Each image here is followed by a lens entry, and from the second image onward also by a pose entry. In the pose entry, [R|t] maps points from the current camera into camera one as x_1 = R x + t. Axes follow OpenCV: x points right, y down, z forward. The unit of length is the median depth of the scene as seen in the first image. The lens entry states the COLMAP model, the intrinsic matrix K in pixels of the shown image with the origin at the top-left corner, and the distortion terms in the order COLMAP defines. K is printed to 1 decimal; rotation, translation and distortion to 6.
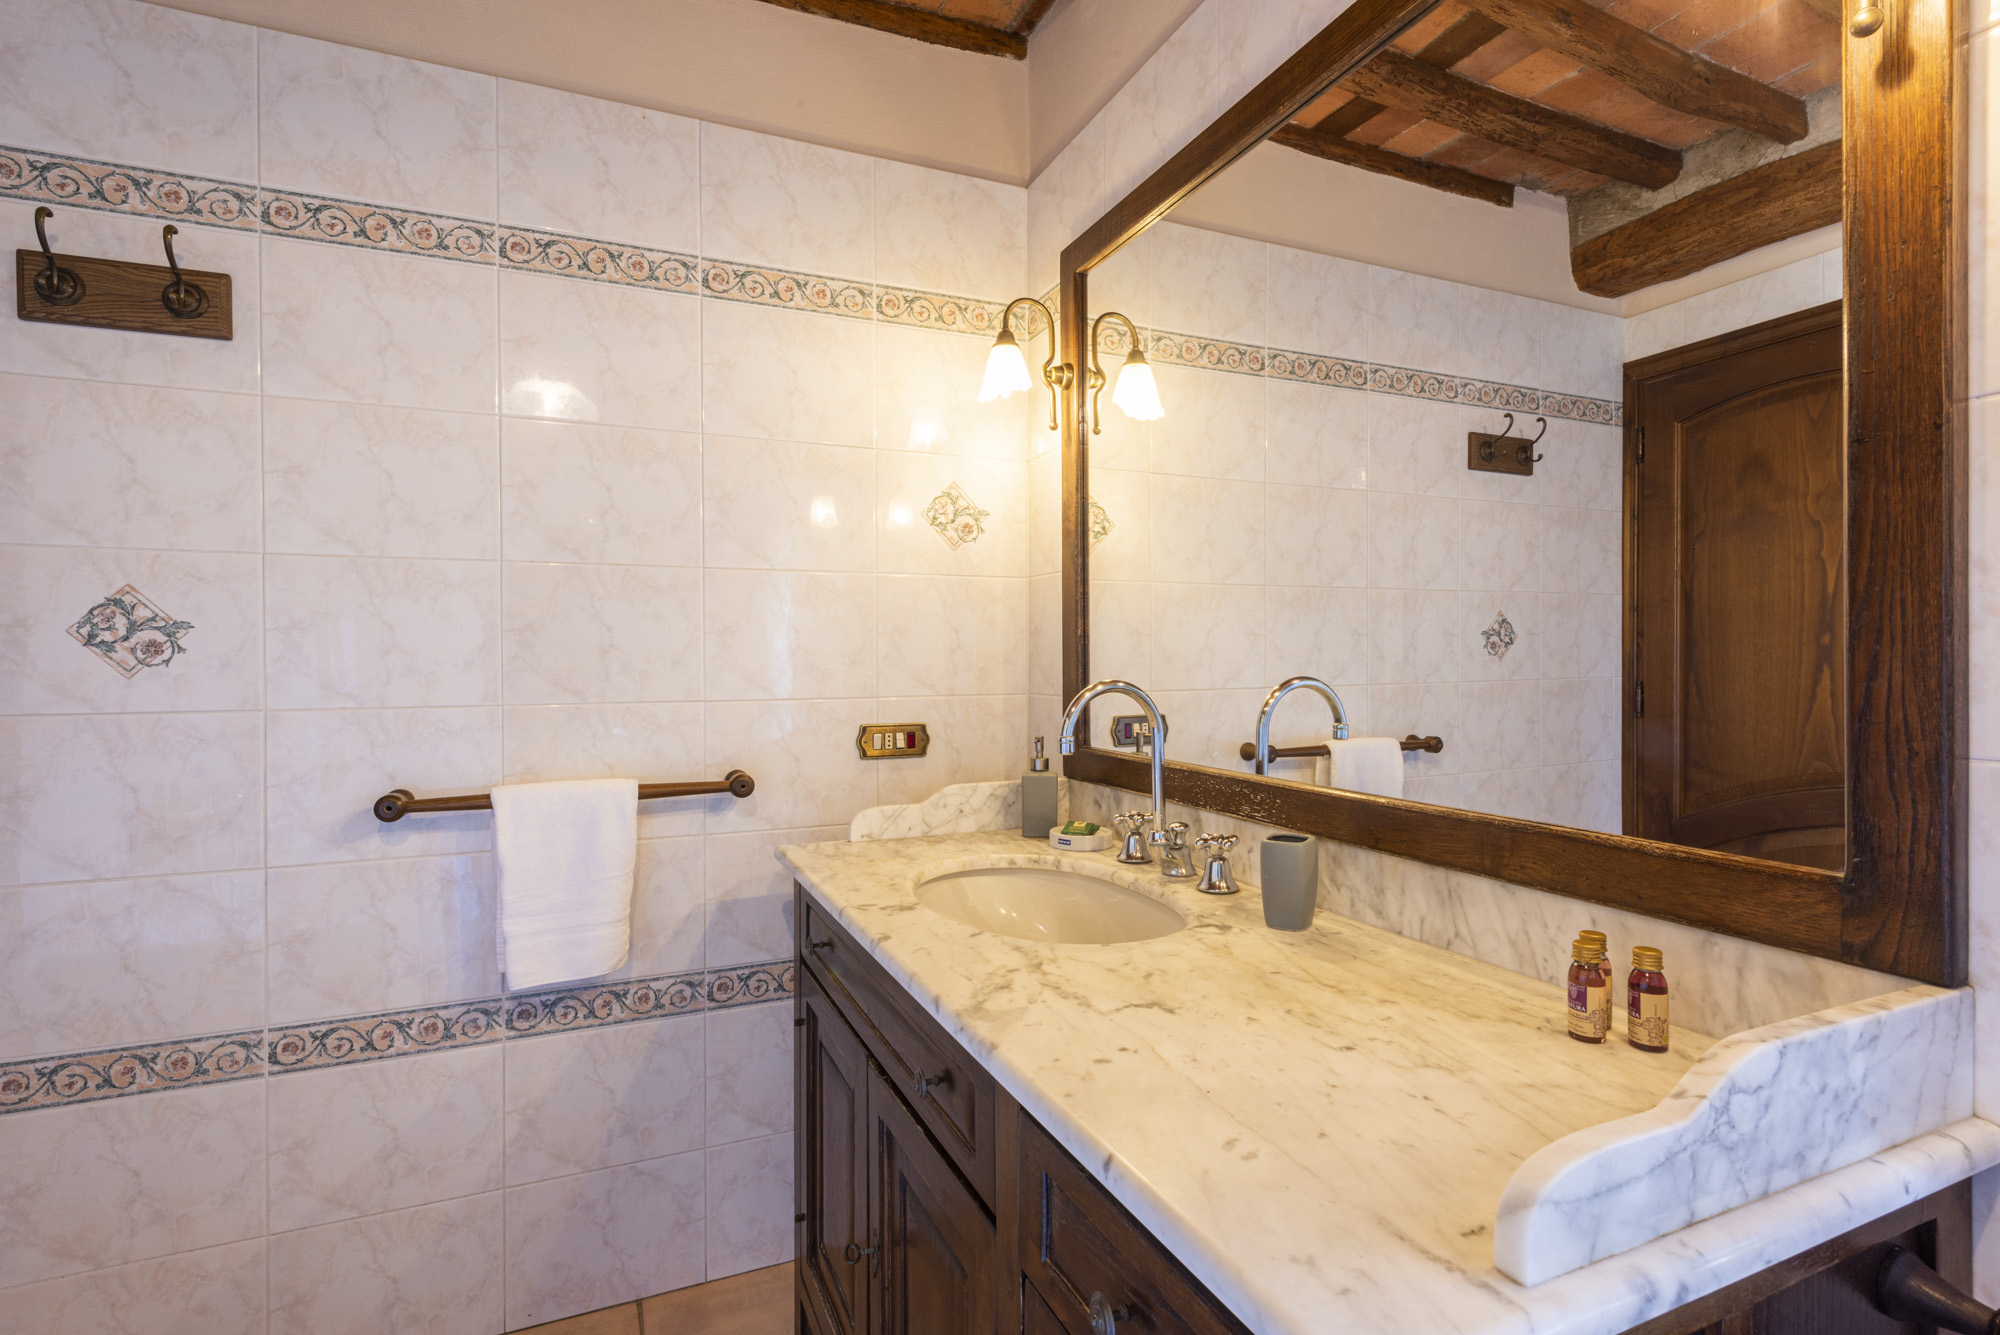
lens RADIAL K [[948.1, 0, 1000.0], [0, 948.1, 667.5], [0, 0, 1]] dist [0.012065, -0.000490]
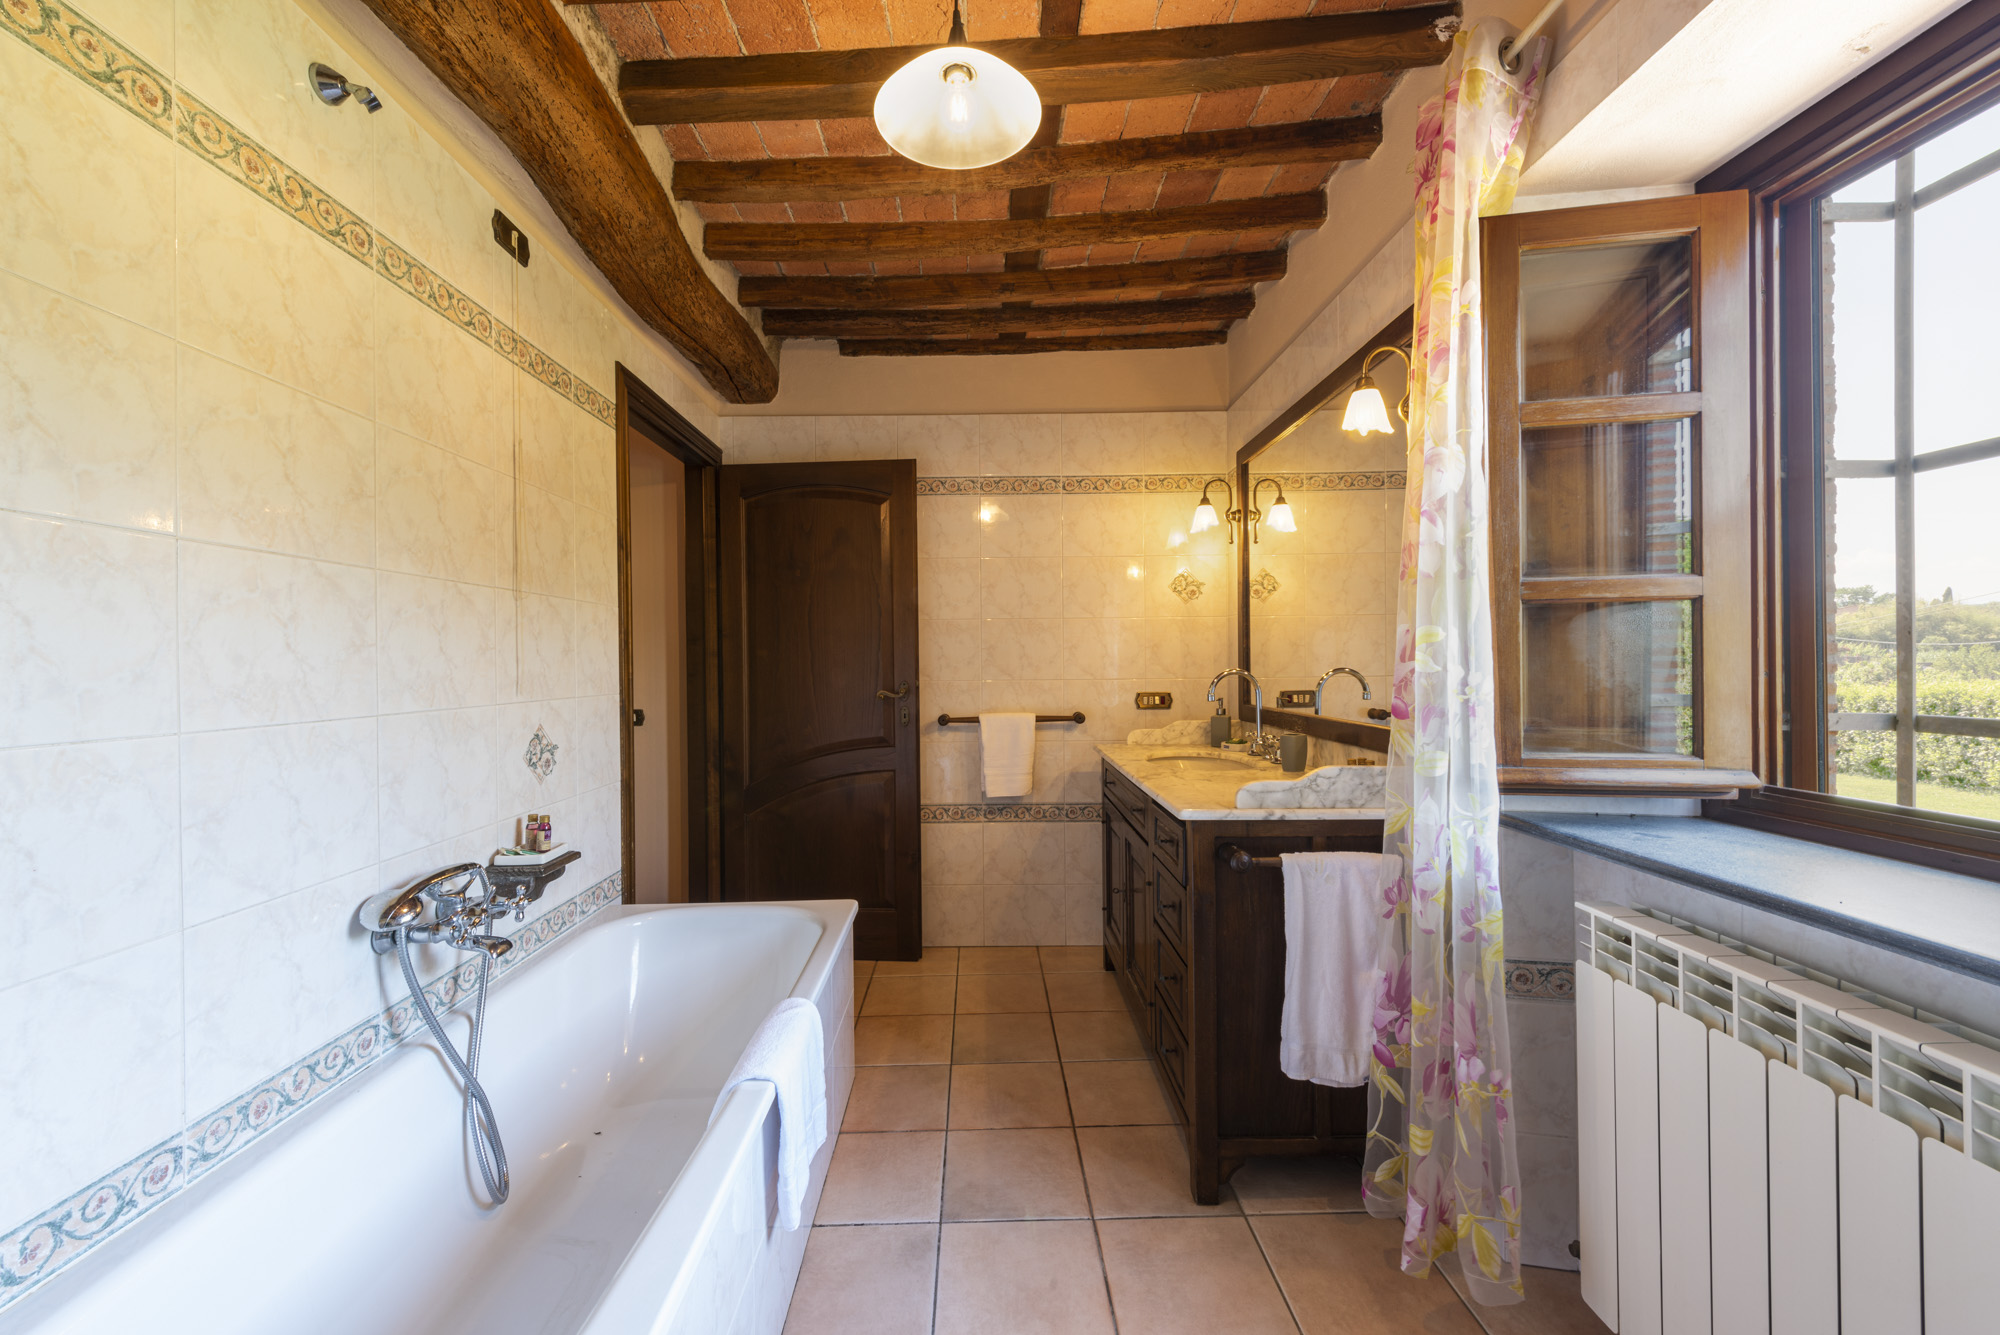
lens RADIAL K [[778.8, 0, 994.9], [0, 778.8, 663.9], [0, 0, 1]] dist [0.019952, -0.007502]
pose [[0.919231, -0.003147, -0.393707, 0.249858], [0.002948, 0.999995, -0.001109, 0.000465], [0.393709, -0.000141, 0.919235, -0.711839]]
